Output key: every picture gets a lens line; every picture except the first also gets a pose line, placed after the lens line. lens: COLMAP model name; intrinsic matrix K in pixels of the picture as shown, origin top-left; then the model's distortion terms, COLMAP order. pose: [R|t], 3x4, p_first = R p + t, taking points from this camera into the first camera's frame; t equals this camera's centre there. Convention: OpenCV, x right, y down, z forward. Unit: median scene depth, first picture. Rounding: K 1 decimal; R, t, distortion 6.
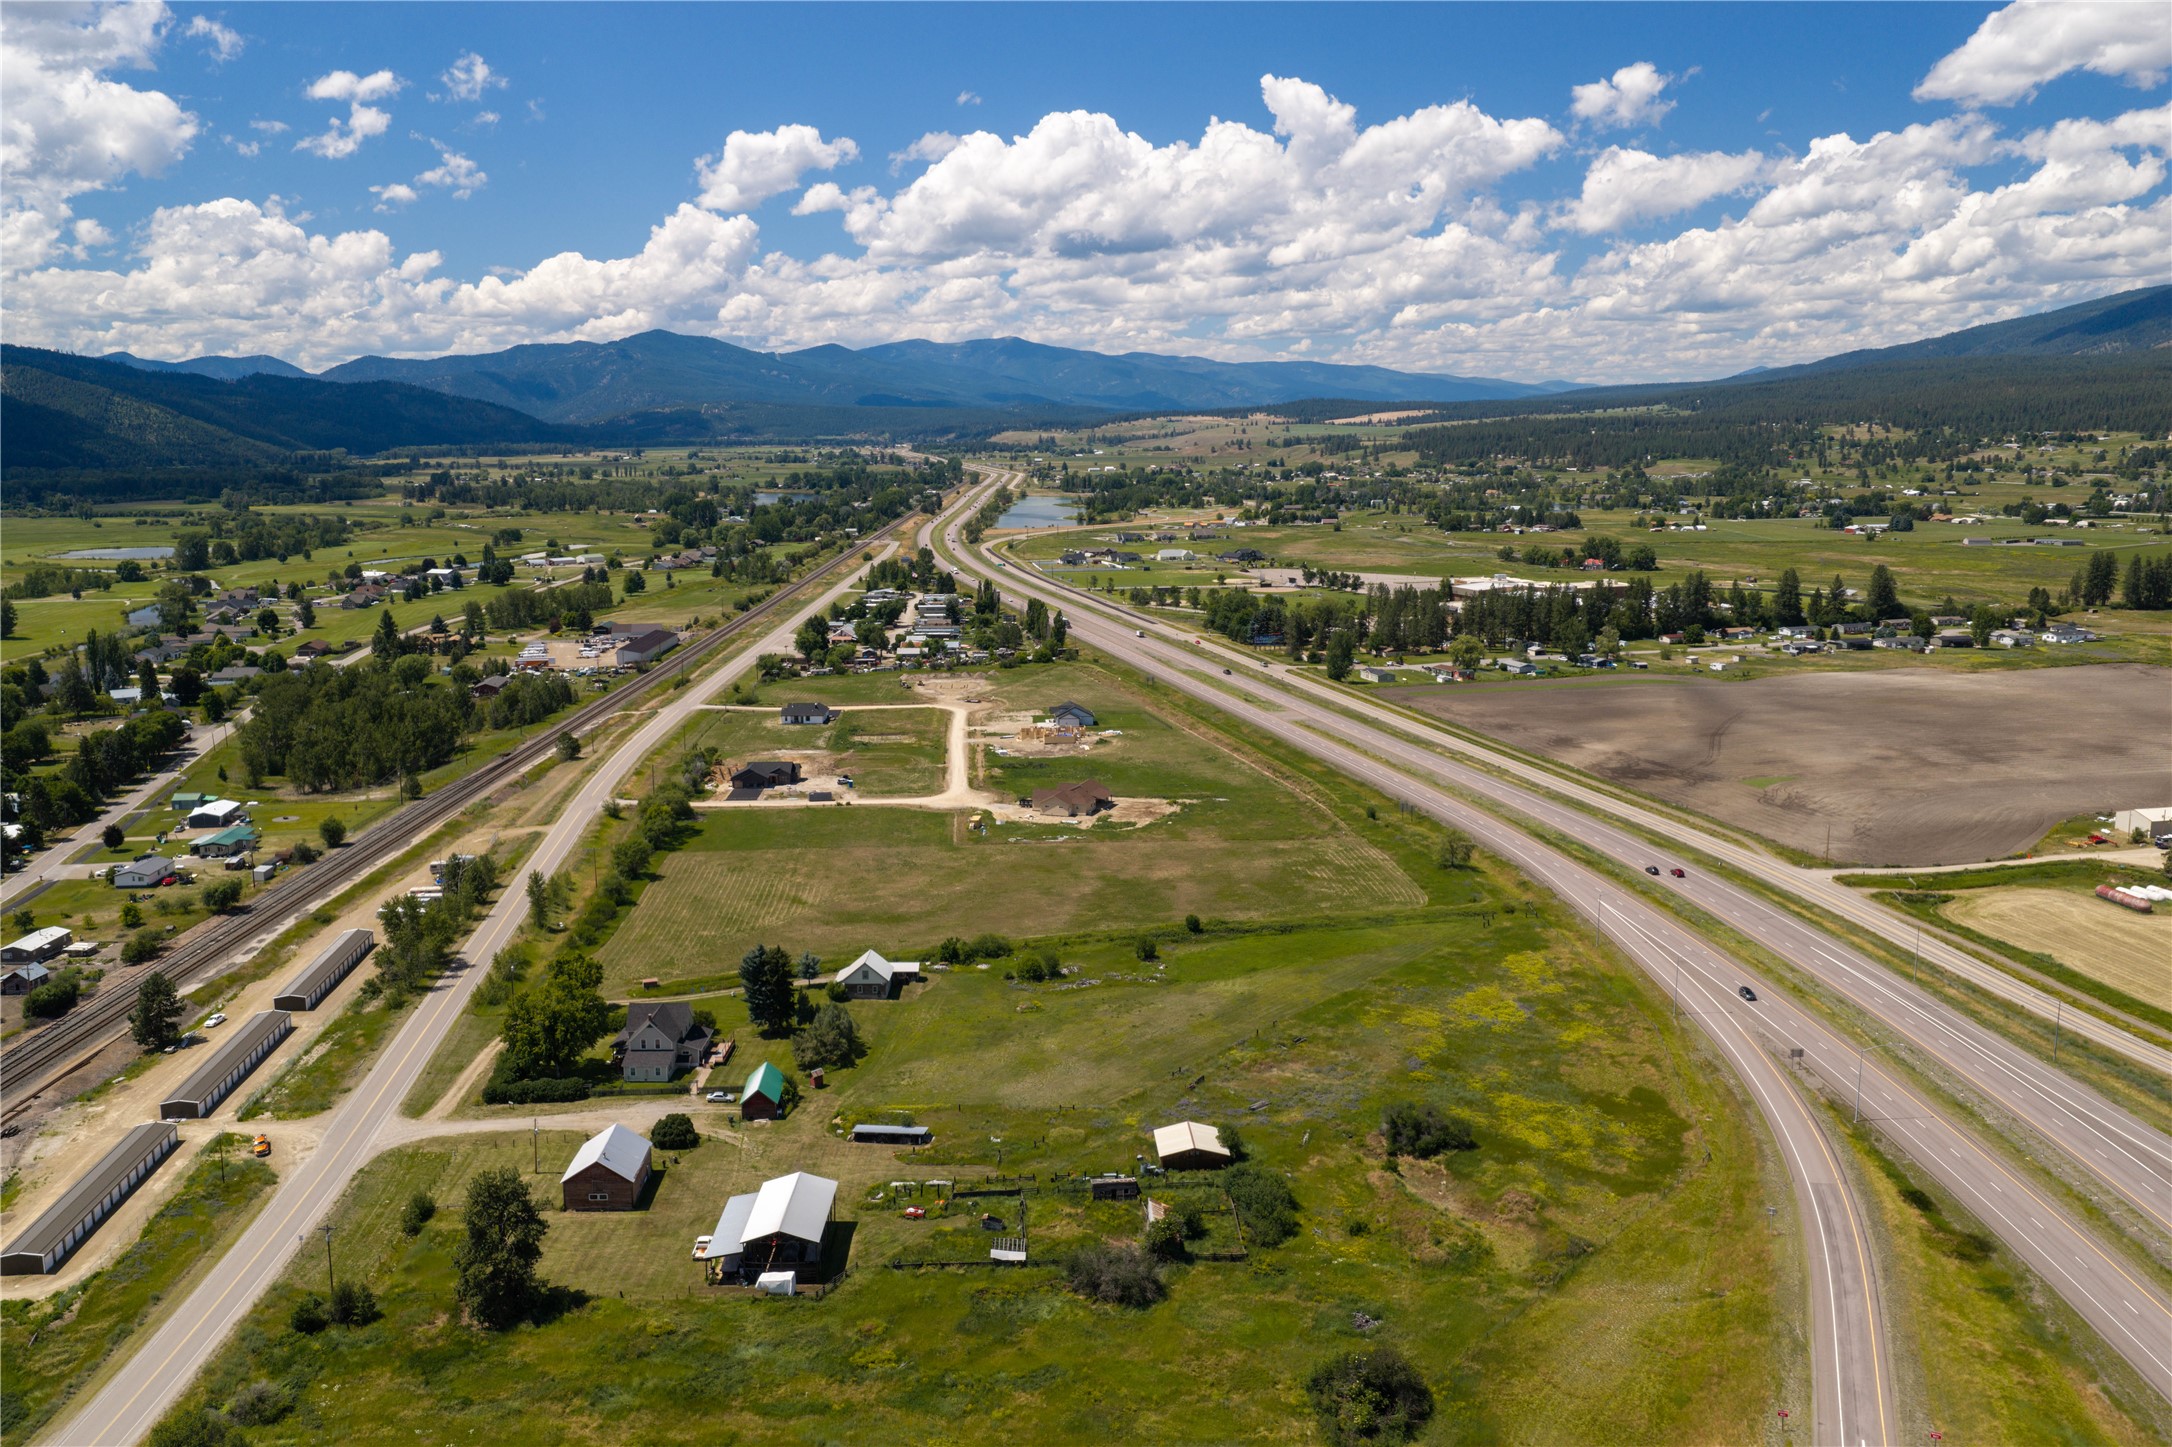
lens RADIAL K [[1798.4, 0, 1079.1], [0, 1798.4, 749.1], [0, 0, 1]] dist [0.006704, -0.009896]
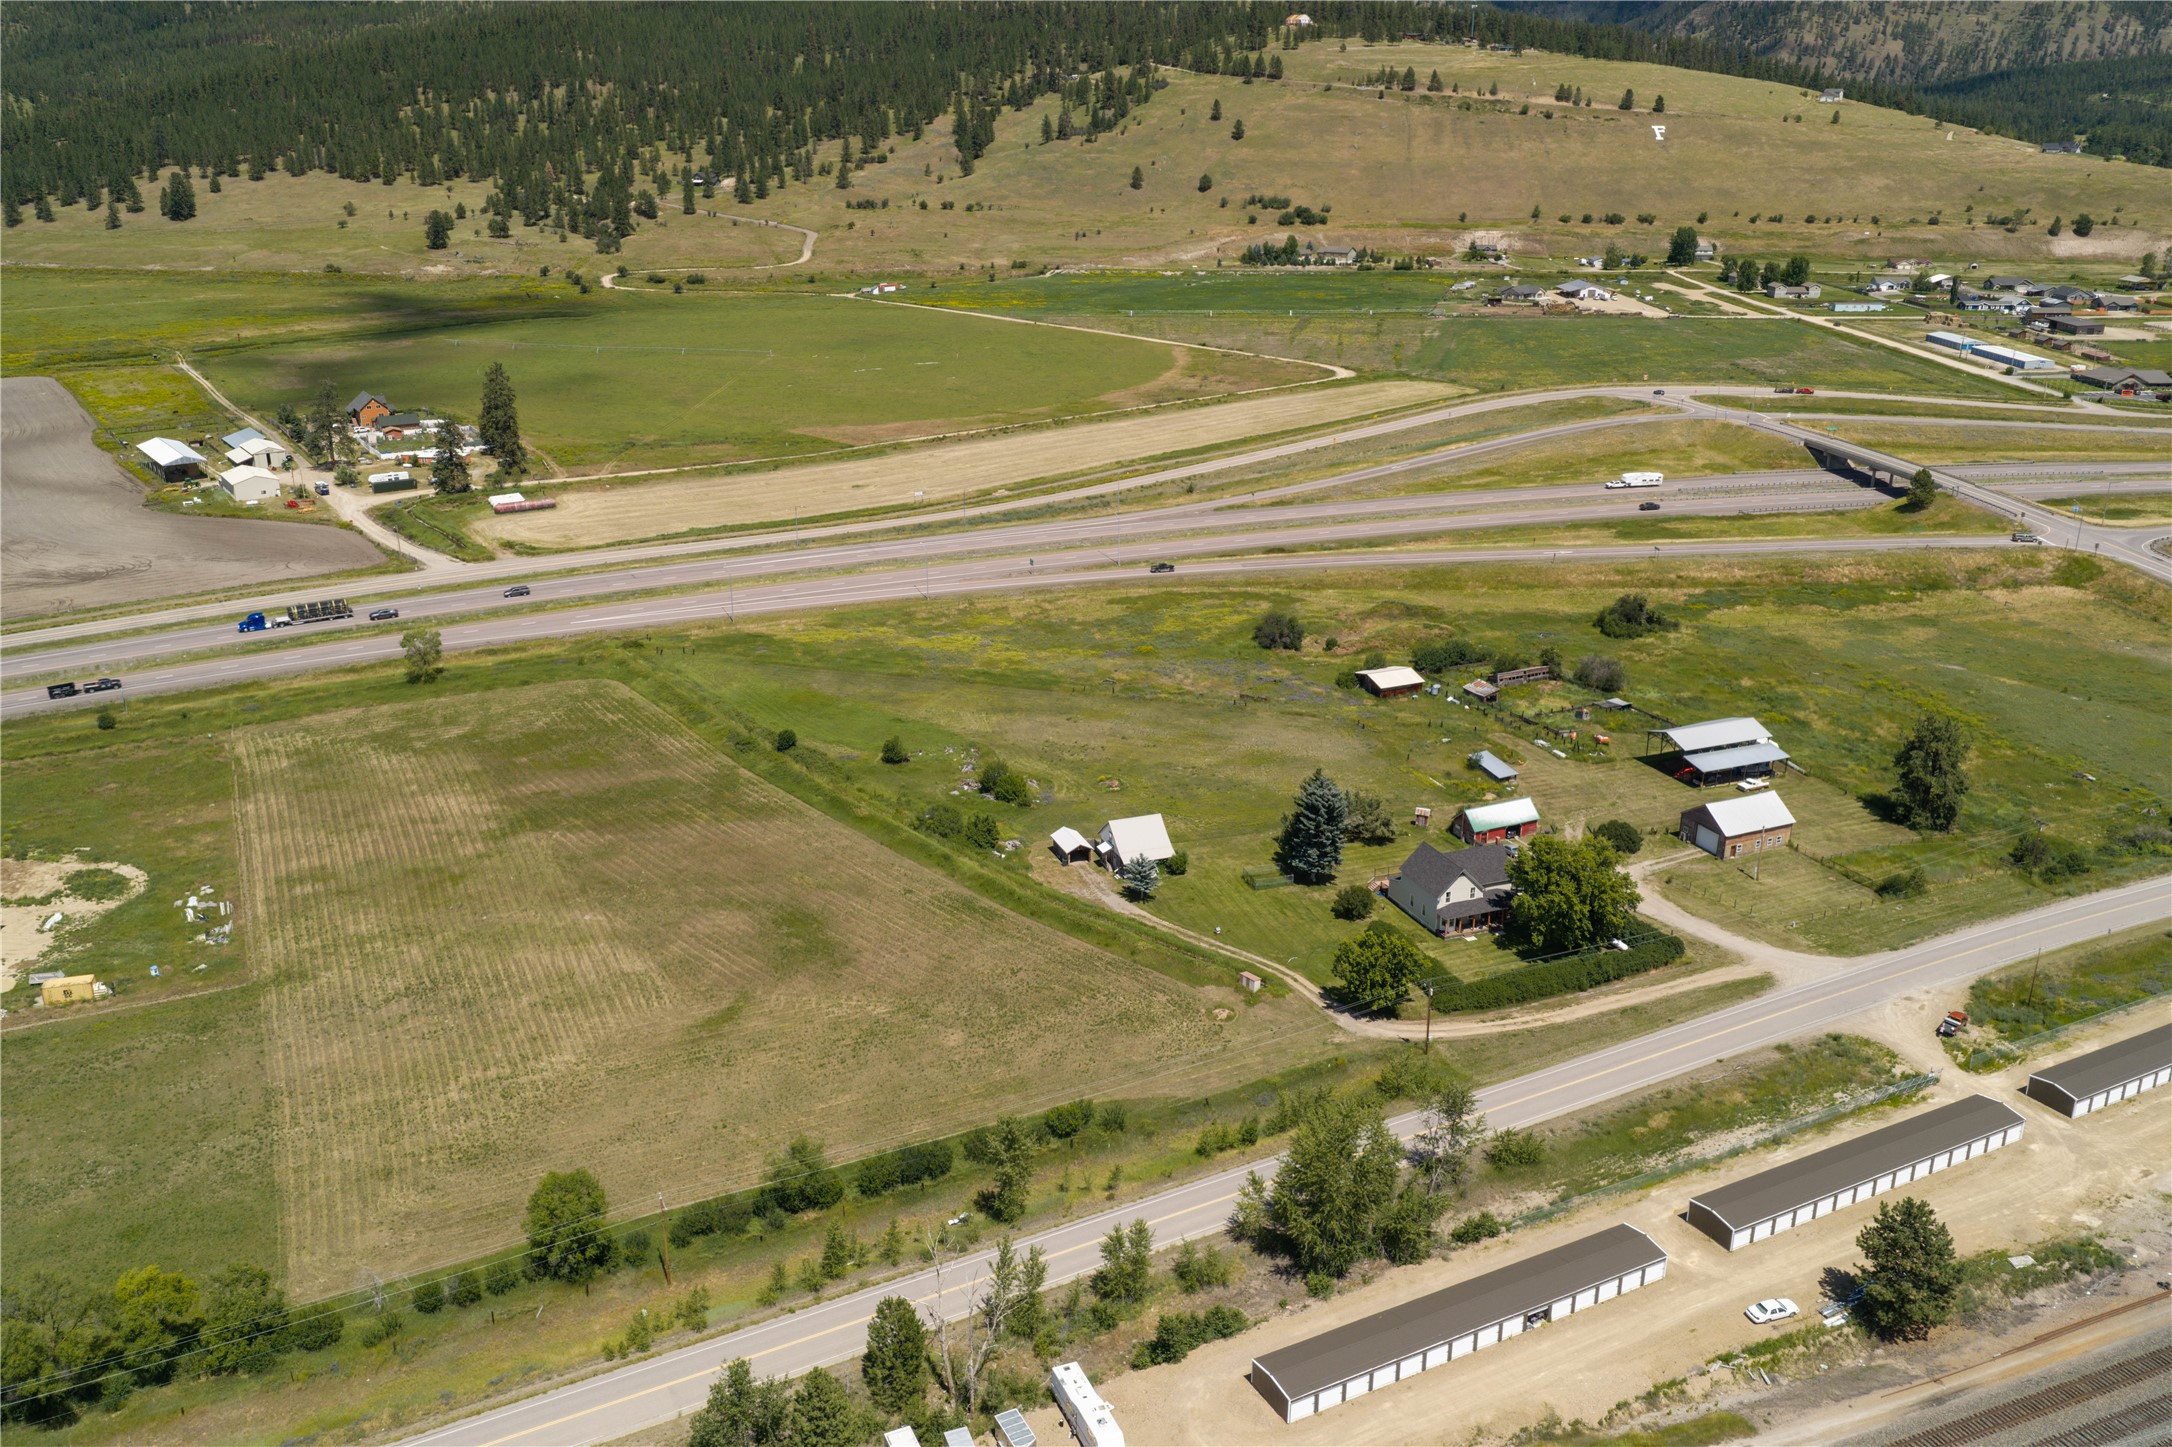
lens RADIAL K [[1798.4, 0, 1079.1], [0, 1798.4, 749.1], [0, 0, 1]] dist [0.006704, -0.009896]
pose [[-0.371670, -0.321297, 0.870994, -0.267526], [0.170310, 0.898682, 0.404185, -0.078926], [-0.912610, 0.298562, -0.279293, 0.424911]]
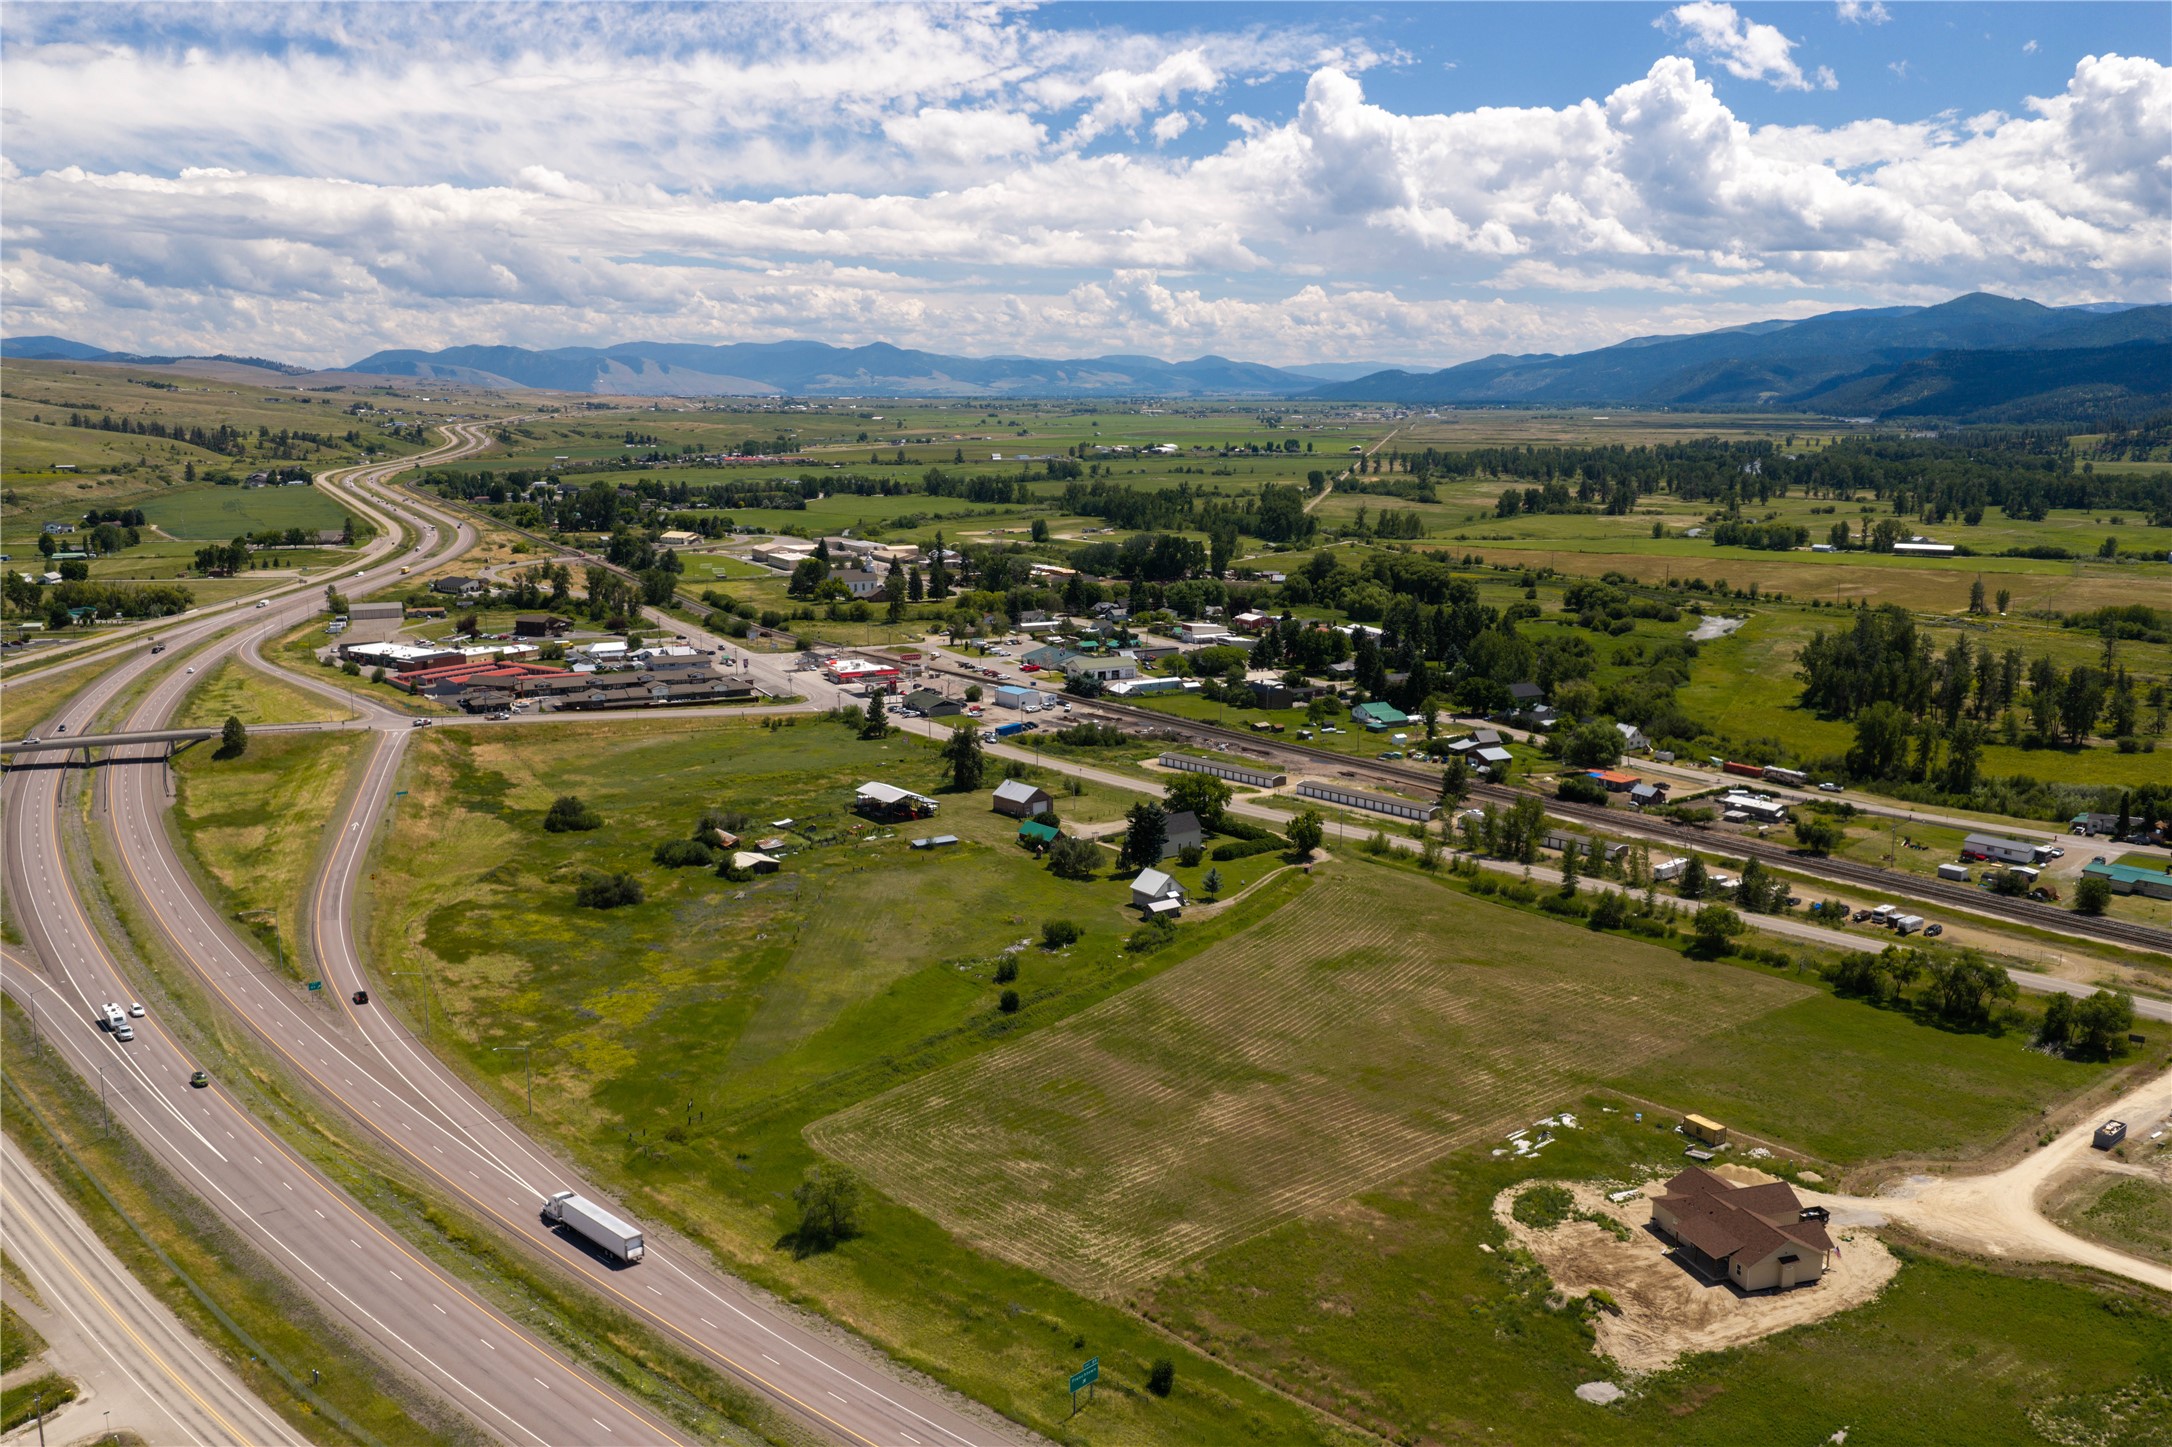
lens RADIAL K [[1790.9, 0, 1080.1], [0, 1790.9, 769.2], [0, 0, 1]] dist [0.026617, -0.049010]
pose [[-0.799974, 0.131343, -0.585483, 0.195673], [-0.103959, 0.930655, 0.350820, -0.114245], [0.590961, 0.341513, -0.730845, 0.610046]]
